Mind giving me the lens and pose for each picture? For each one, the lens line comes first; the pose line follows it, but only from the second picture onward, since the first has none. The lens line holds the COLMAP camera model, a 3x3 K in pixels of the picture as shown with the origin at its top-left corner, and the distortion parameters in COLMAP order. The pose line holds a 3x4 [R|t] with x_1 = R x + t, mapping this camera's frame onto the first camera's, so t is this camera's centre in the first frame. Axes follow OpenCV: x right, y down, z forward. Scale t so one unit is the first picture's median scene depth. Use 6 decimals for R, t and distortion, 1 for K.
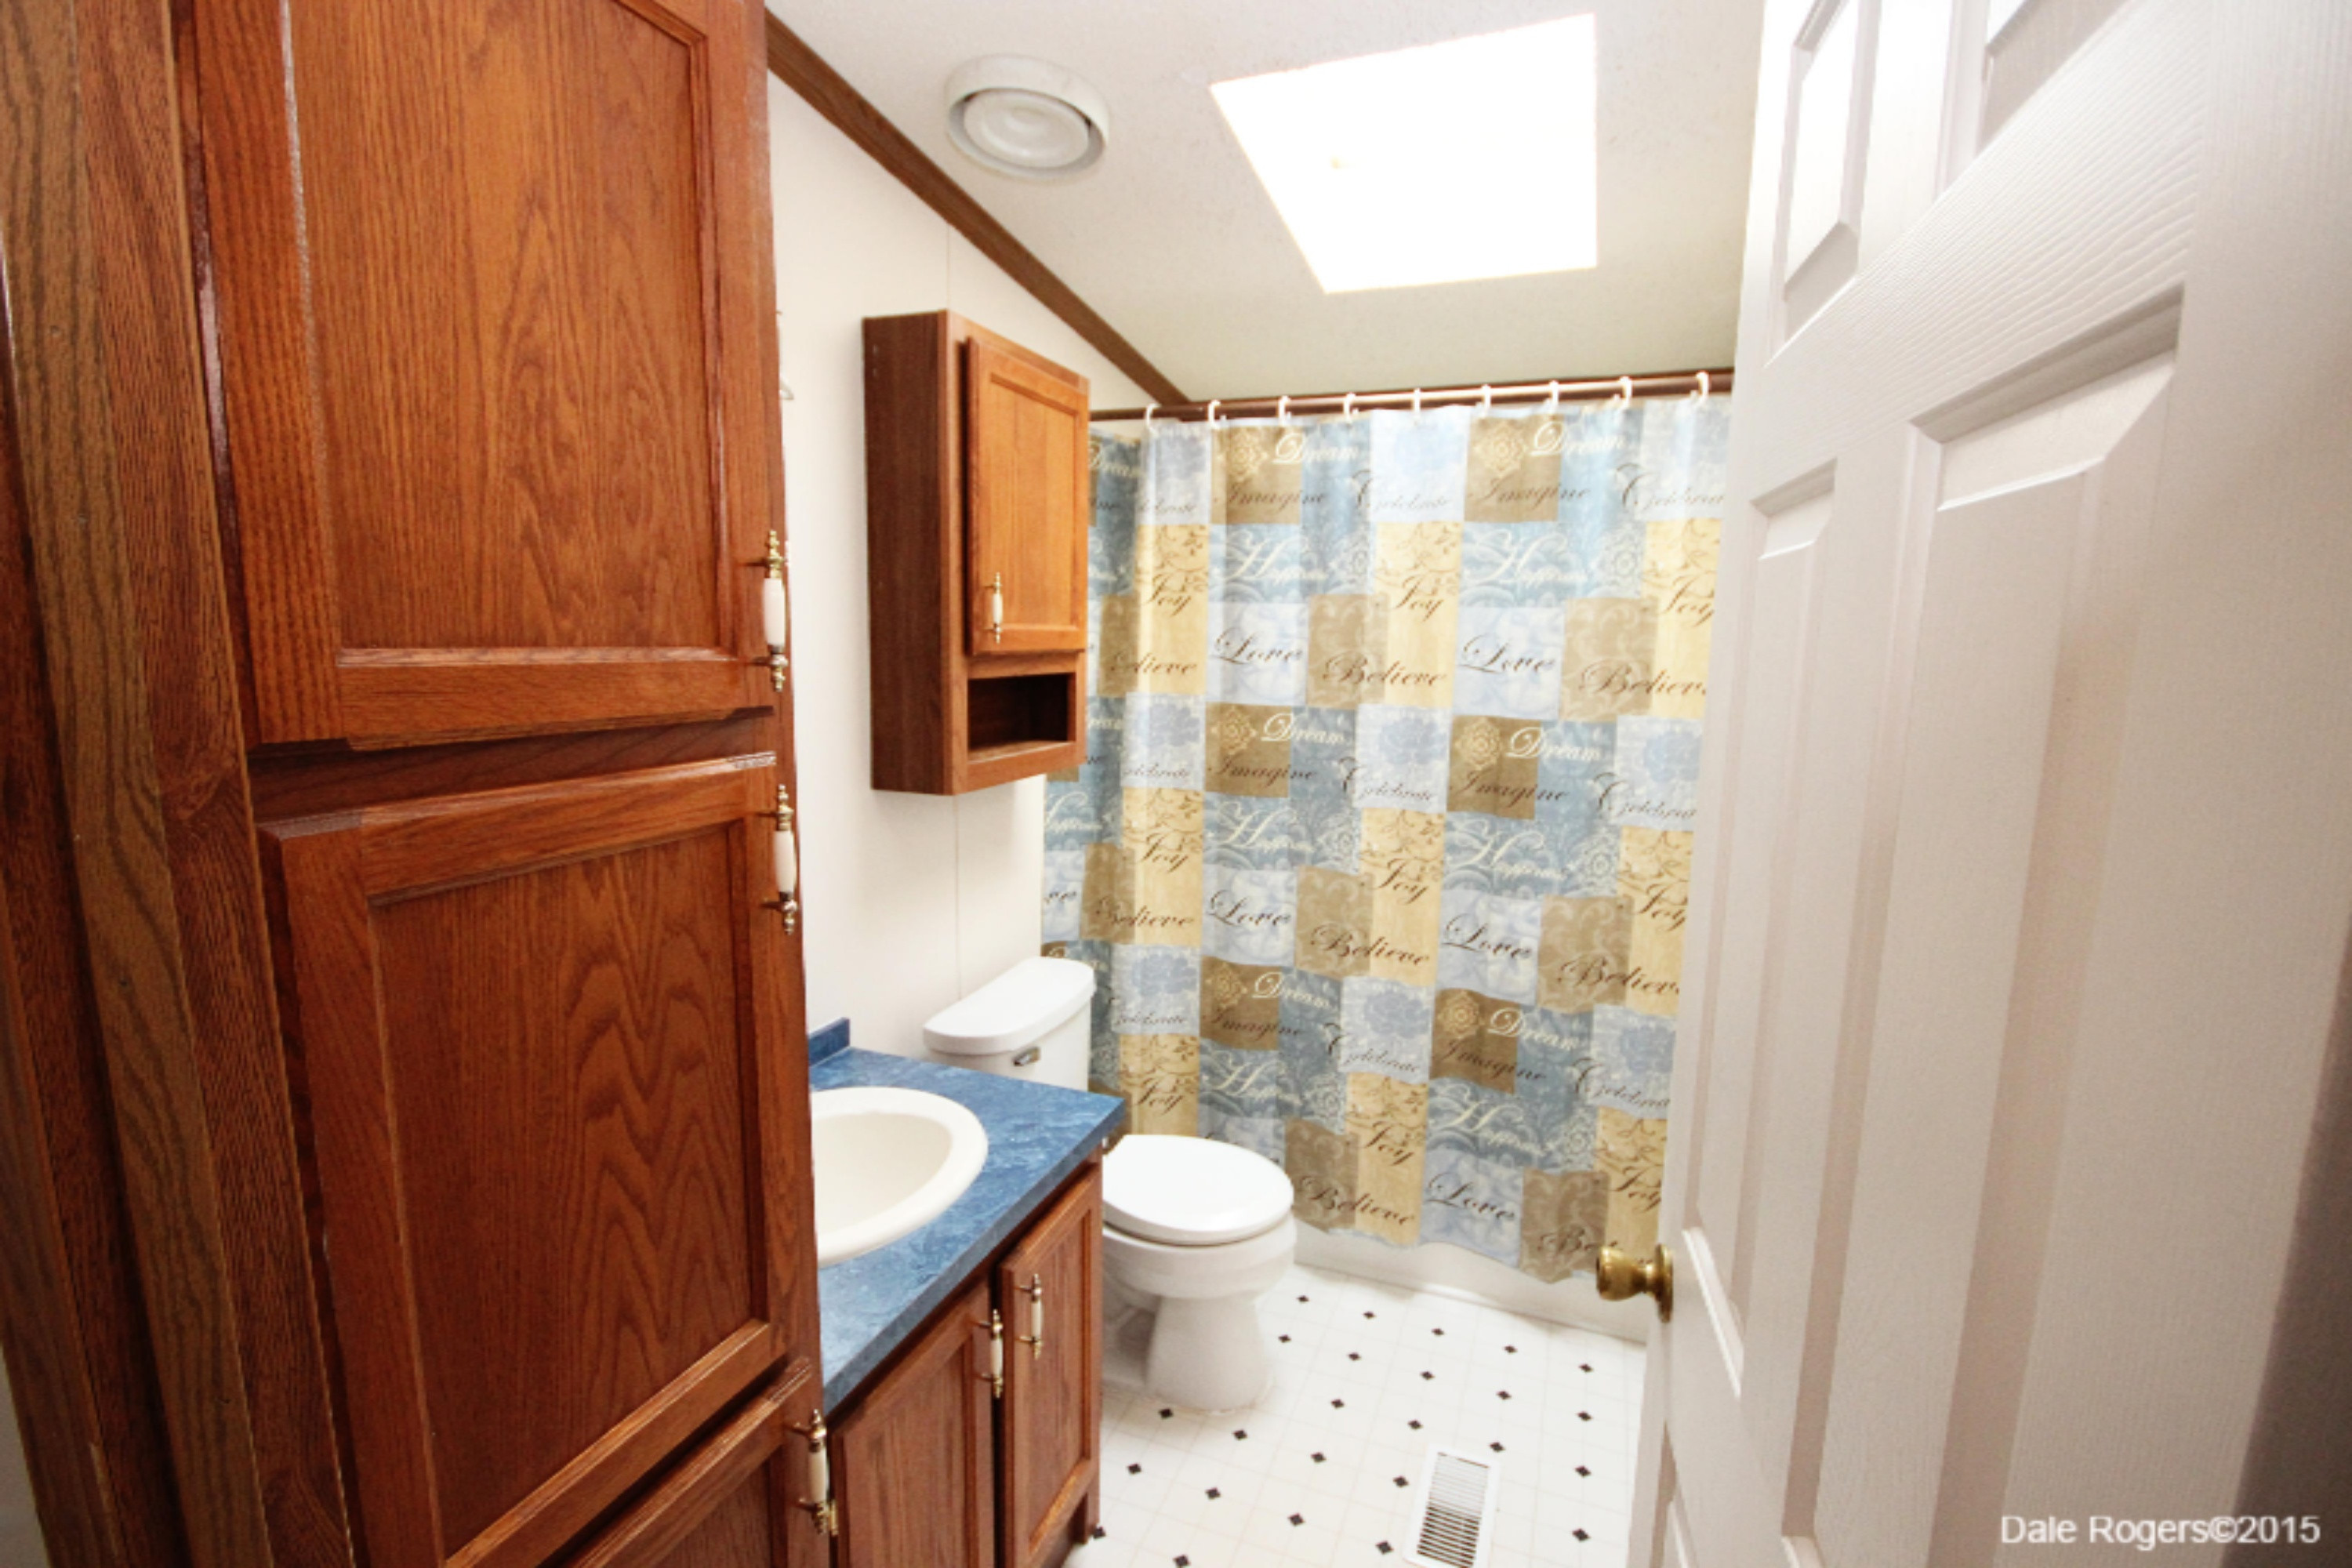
lens RADIAL K [[1069.8, 0, 1173.1], [0, 1069.8, 797.1], [0, 0, 1]] dist [-0.002714, 0.000246]
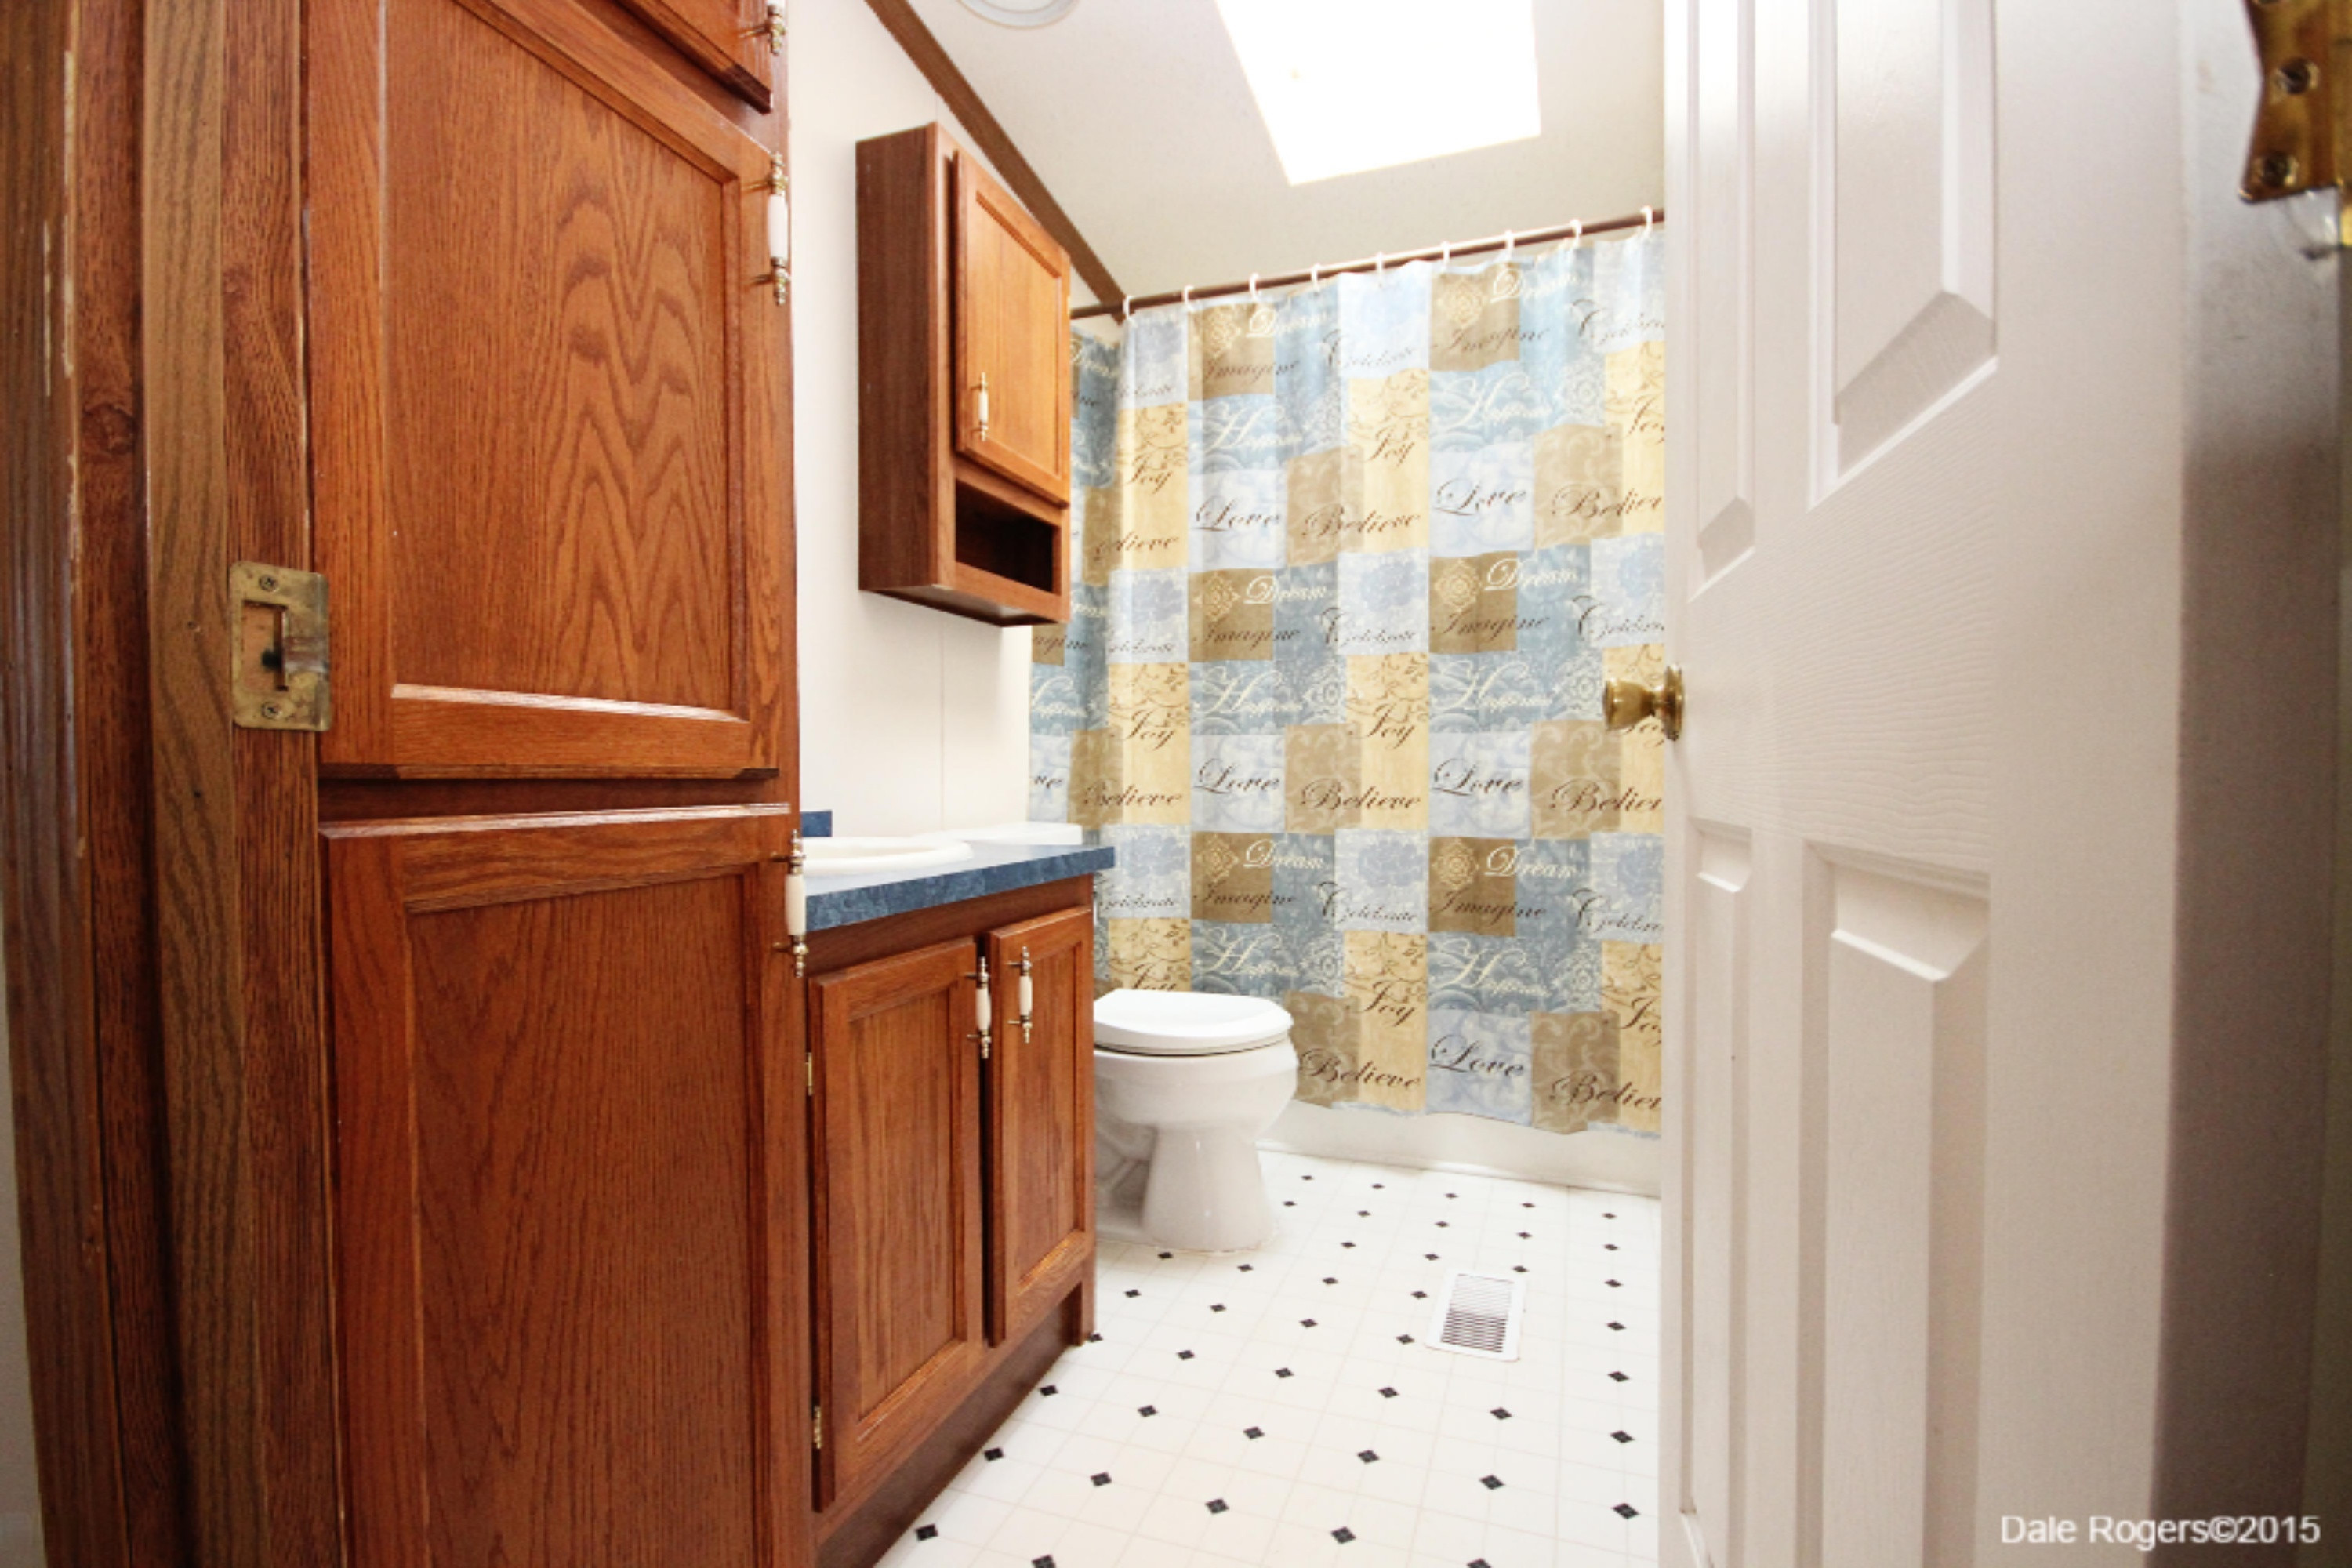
lens RADIAL K [[1069.8, 0, 1173.6], [0, 1069.8, 796.6], [0, 0, 1]] dist [-0.002714, 0.000246]
pose [[0.999611, -0.022090, 0.017054, -0.006065], [0.024120, 0.991241, -0.129844, 0.276061], [-0.014036, 0.130205, 0.991388, 0.021701]]
